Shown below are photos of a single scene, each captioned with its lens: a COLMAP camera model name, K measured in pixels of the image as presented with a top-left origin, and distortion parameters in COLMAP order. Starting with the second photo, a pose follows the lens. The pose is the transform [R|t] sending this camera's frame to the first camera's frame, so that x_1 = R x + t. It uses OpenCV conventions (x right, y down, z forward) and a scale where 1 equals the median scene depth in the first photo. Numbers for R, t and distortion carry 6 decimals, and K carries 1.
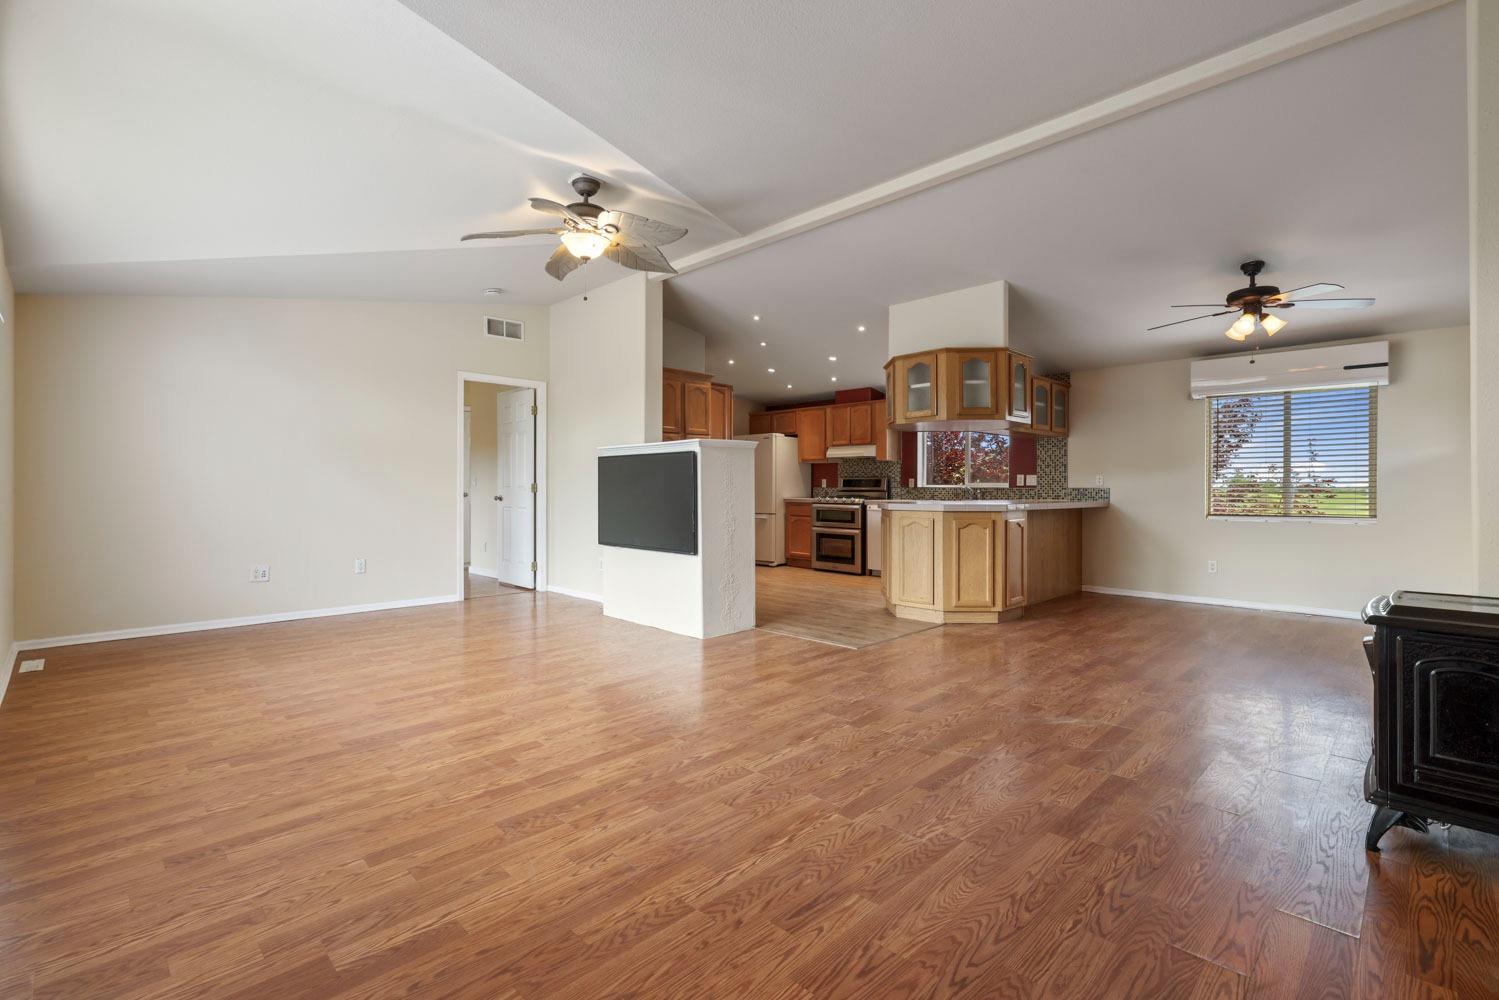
lens RADIAL K [[679.4, 0, 749.5], [0, 679.4, 500.0], [0, 0, 1]] dist [-0.000057, -0.000011]
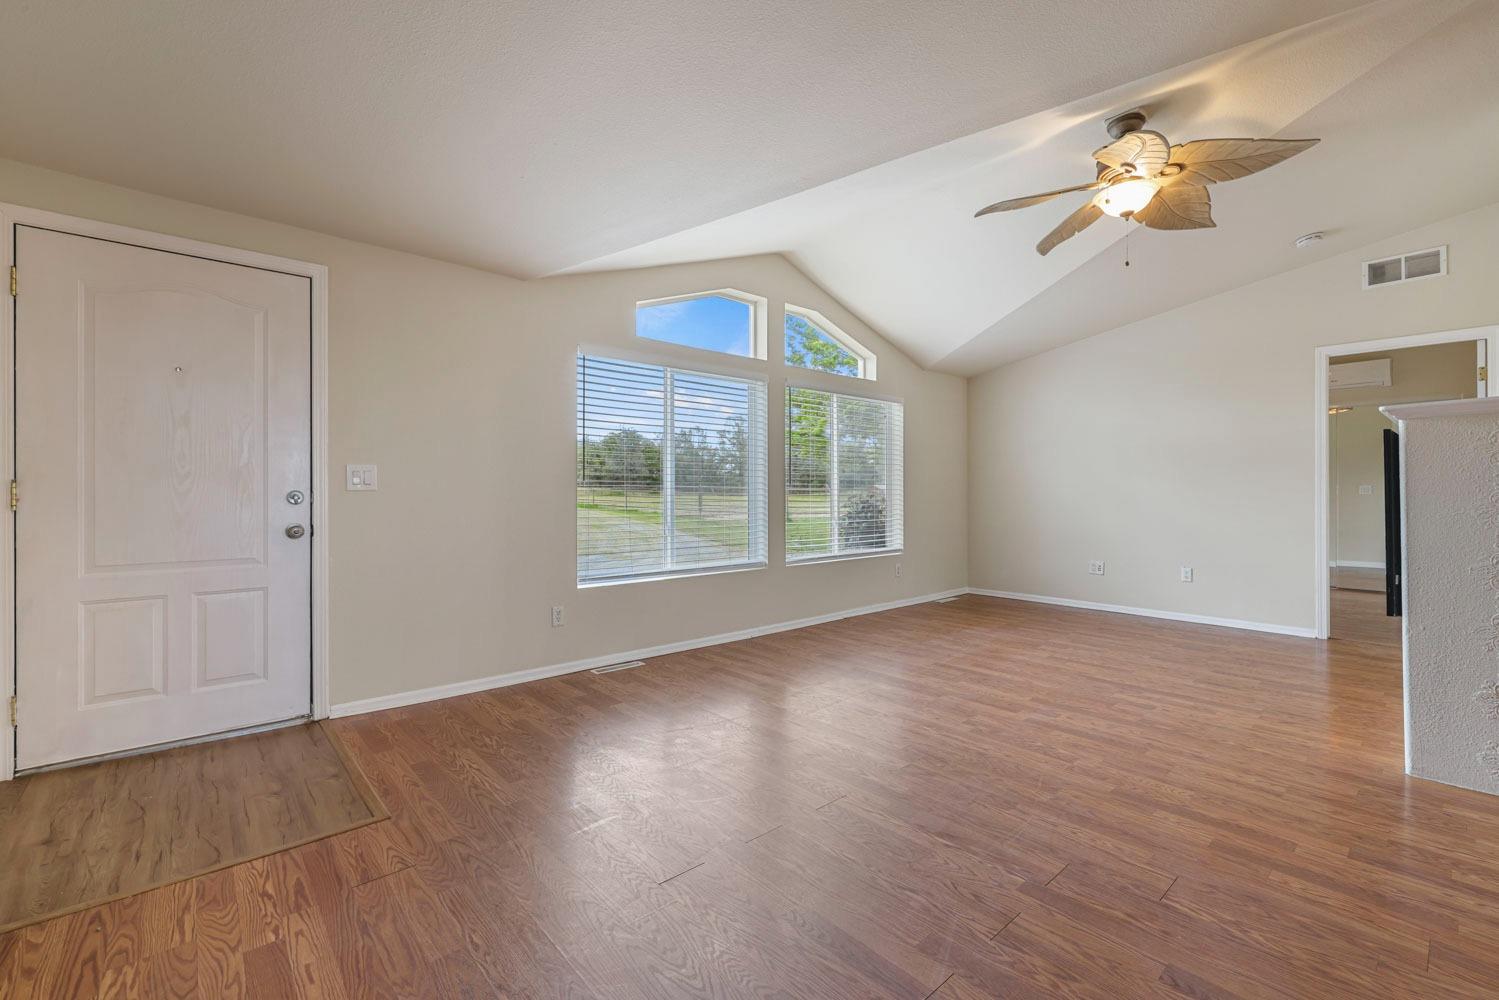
lens RADIAL K [[635.1, 0, 733.2], [0, 635.1, 490.4], [0, 0, 1]] dist [0.001250, -0.000341]
pose [[-0.079005, -0.007914, -0.996843, 0.690749], [-0.018056, 0.999816, -0.006506, -0.010959], [0.996711, 0.017485, -0.079133, 0.726805]]
